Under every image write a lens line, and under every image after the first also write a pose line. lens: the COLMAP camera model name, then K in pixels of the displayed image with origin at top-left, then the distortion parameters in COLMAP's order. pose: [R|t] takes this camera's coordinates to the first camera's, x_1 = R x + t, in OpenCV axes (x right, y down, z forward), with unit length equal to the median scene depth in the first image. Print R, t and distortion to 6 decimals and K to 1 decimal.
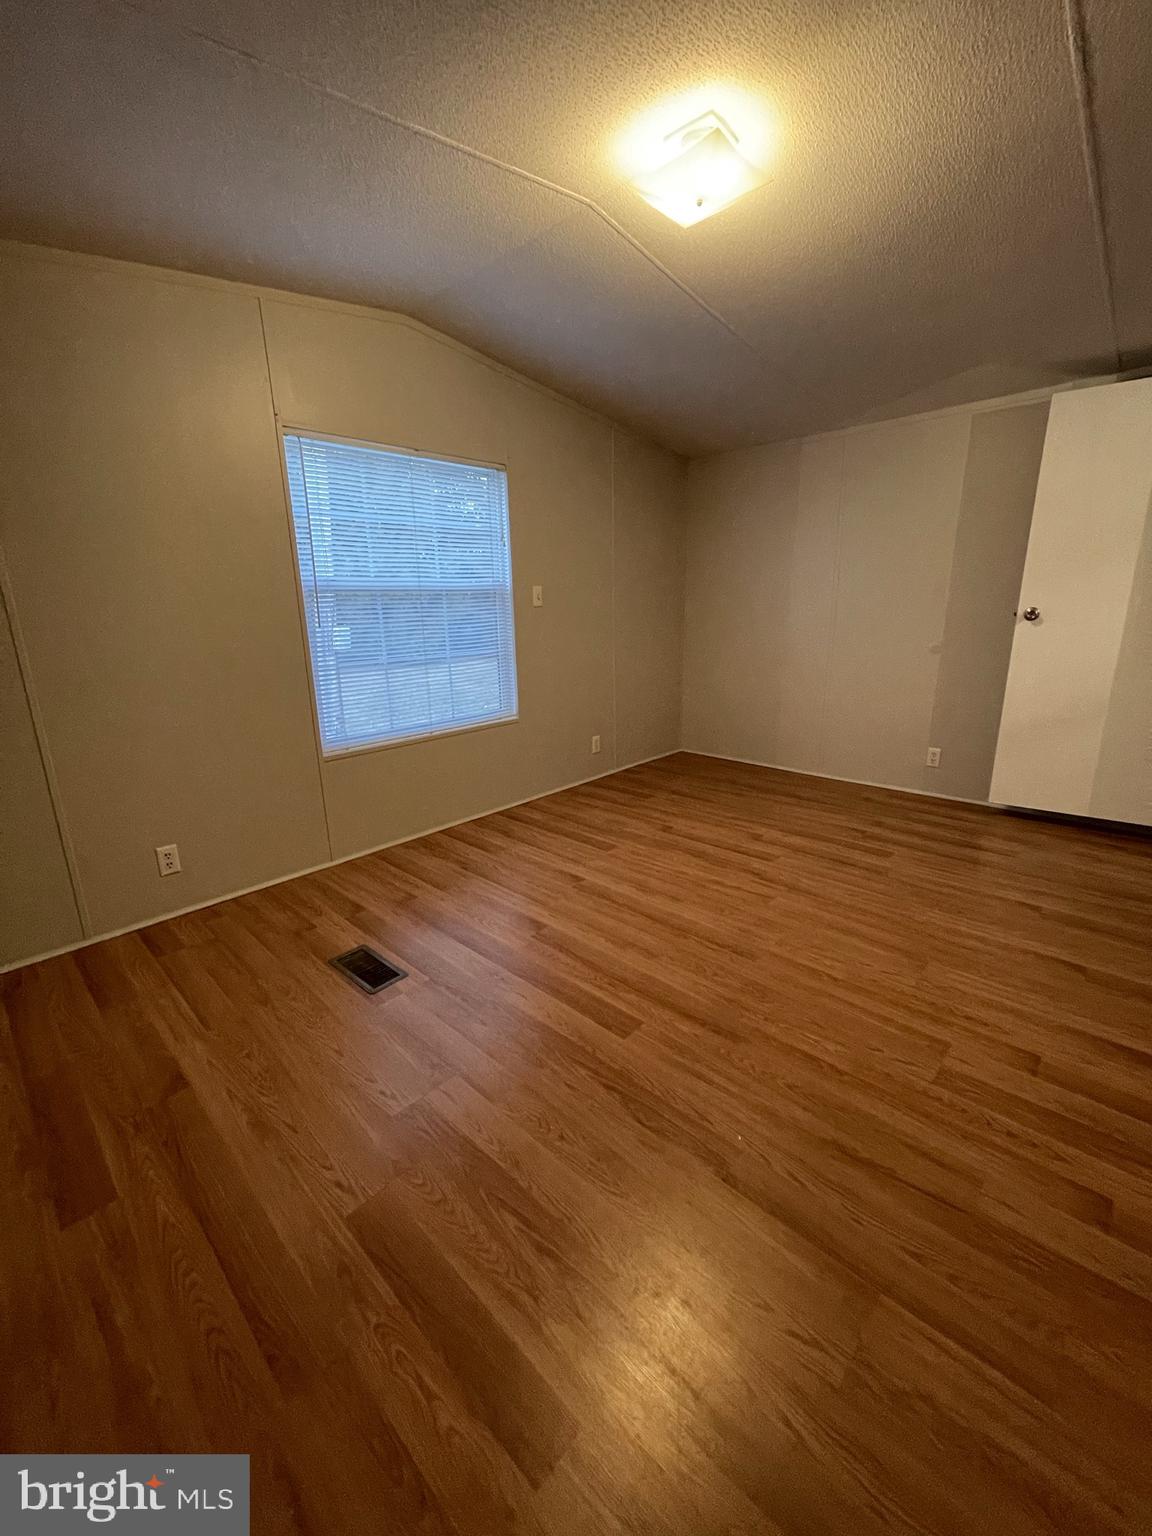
lens RADIAL K [[617.9, 0, 577.7], [0, 617.9, 758.9], [0, 0, 1]] dist [-0.008704, 0.003439]
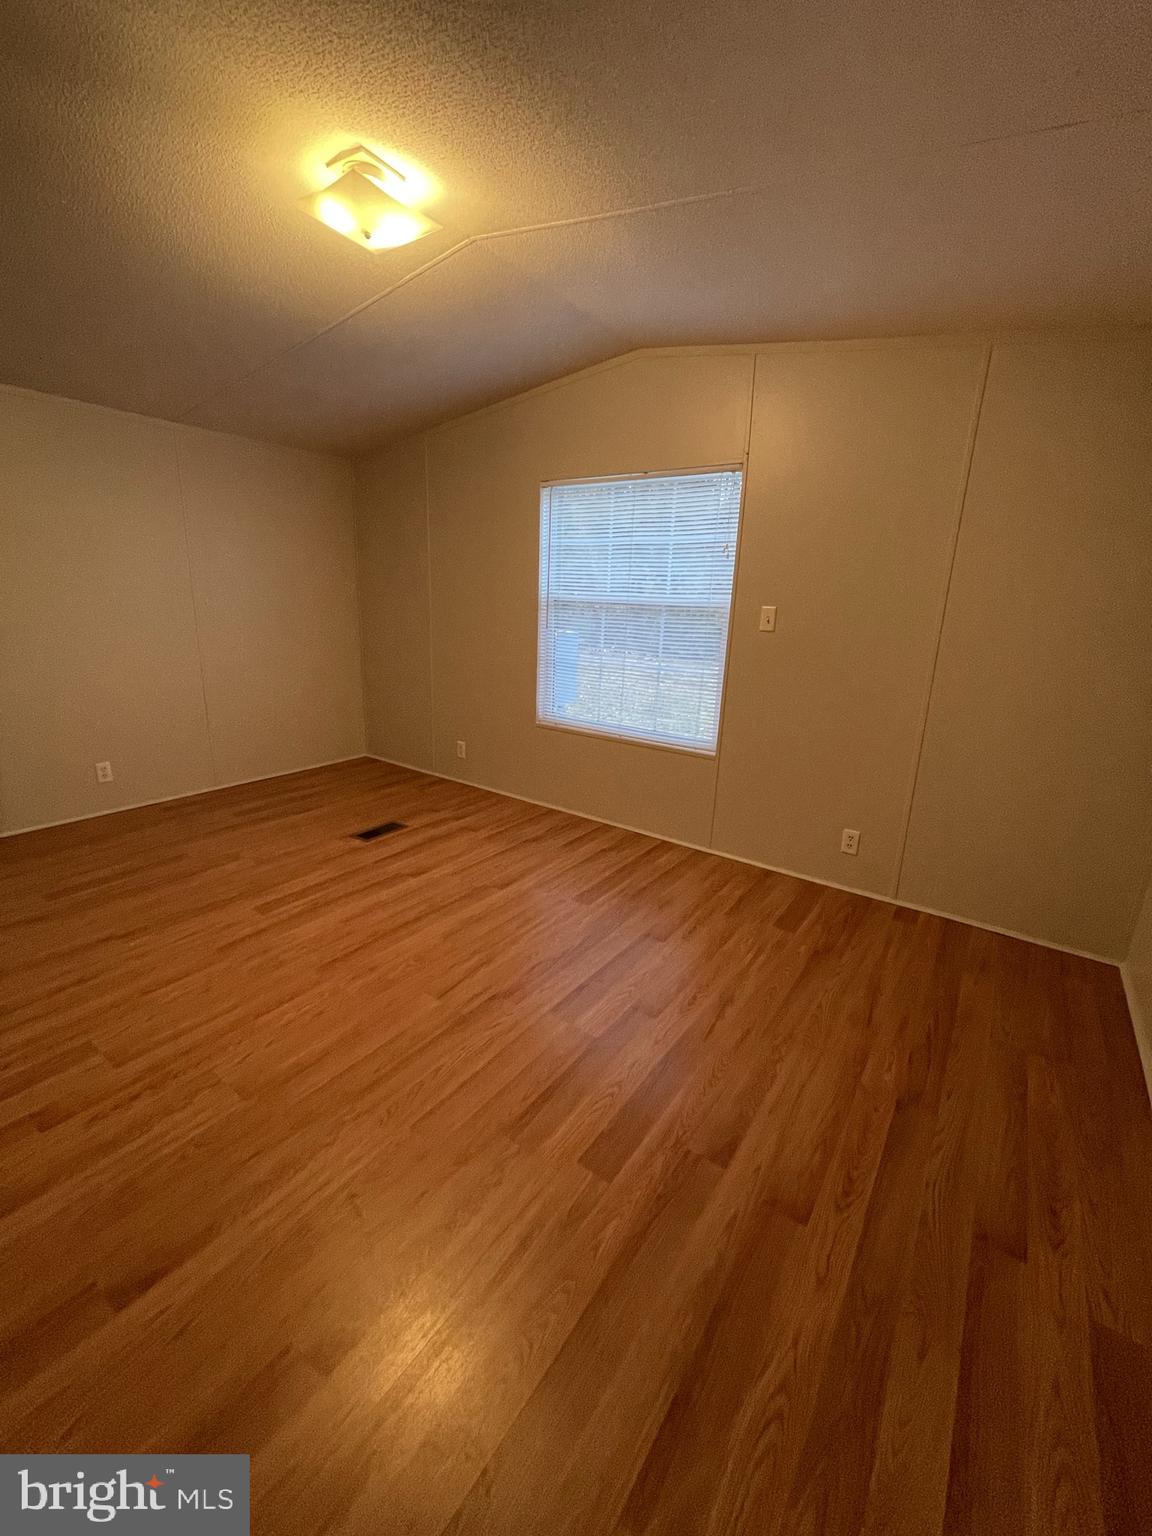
lens RADIAL K [[617.9, 0, 577.7], [0, 617.9, 758.9], [0, 0, 1]] dist [-0.008704, 0.003439]
pose [[0.140068, 0.283609, -0.948655, 0.845900], [-0.285864, 0.928884, 0.235491, -0.254904], [0.947978, 0.238202, 0.211180, 0.768740]]
